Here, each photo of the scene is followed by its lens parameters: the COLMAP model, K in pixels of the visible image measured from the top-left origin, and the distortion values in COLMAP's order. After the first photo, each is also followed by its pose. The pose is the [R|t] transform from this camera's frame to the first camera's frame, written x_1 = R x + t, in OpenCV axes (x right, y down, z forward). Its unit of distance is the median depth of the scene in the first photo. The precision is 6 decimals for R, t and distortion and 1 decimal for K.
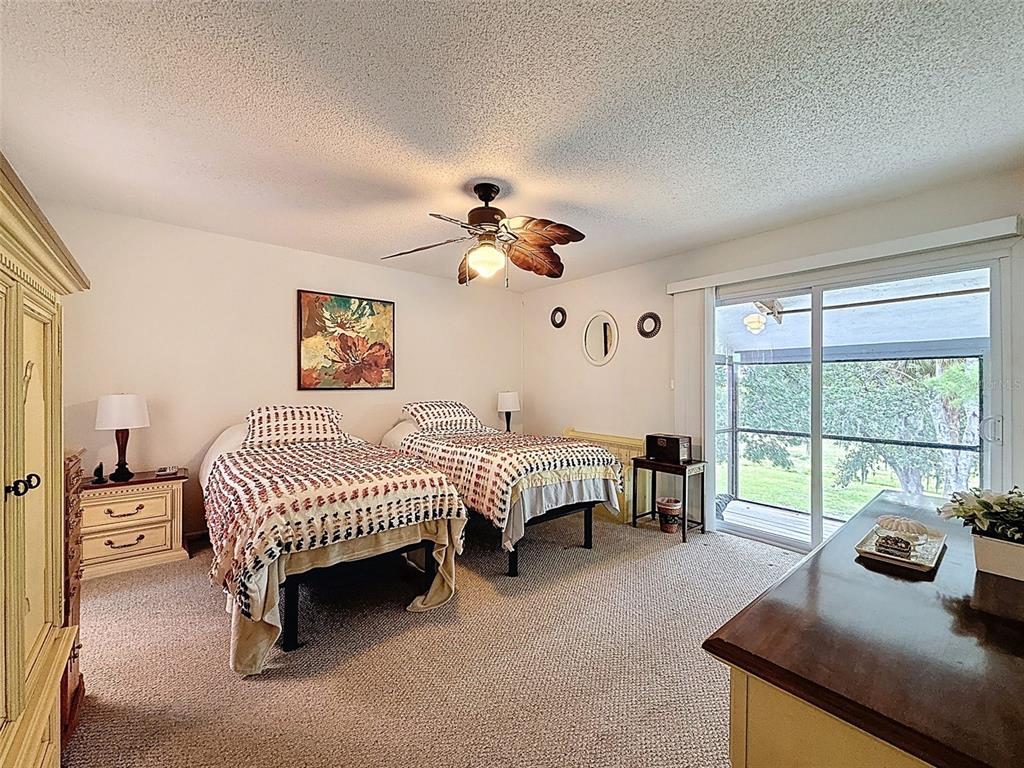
lens RADIAL K [[411.0, 0, 510.6], [0, 411.0, 388.2], [0, 0, 1]] dist [0.001286, 0.000026]
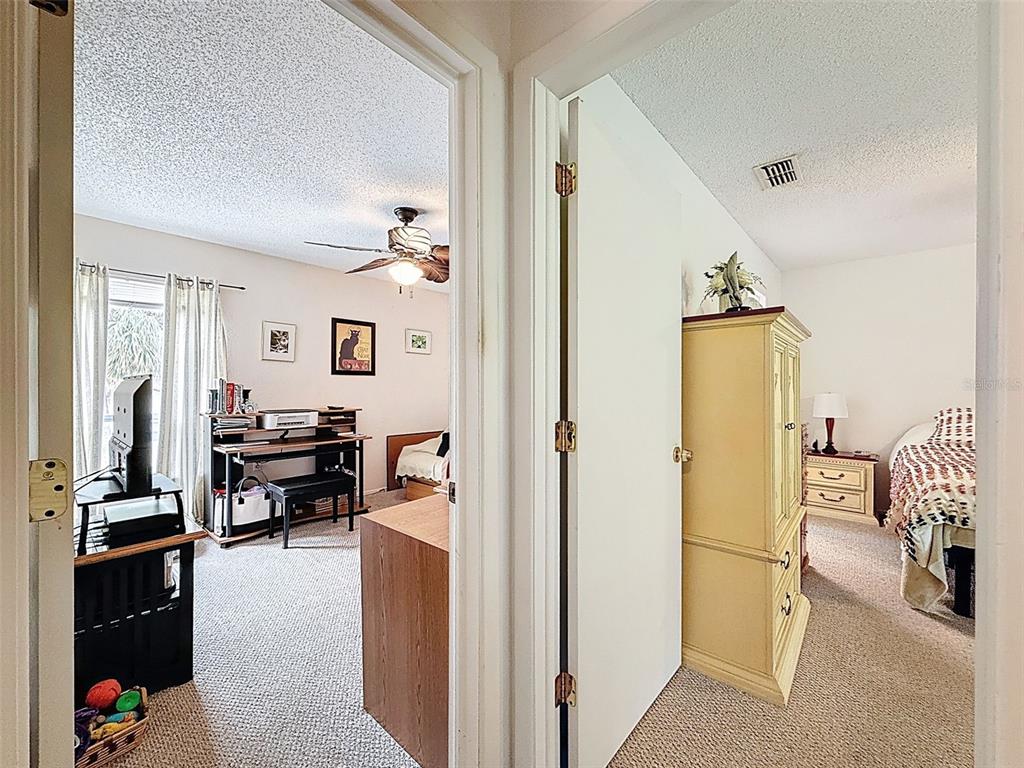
lens RADIAL K [[411.0, 0, 511.7], [0, 411.0, 387.9], [0, 0, 1]] dist [0.001286, 0.000026]
pose [[0.150685, -0.001022, -0.988581, 0.419379], [-0.003197, 0.999994, -0.001521, -0.000903], [0.988577, 0.003389, 0.150680, -0.429064]]
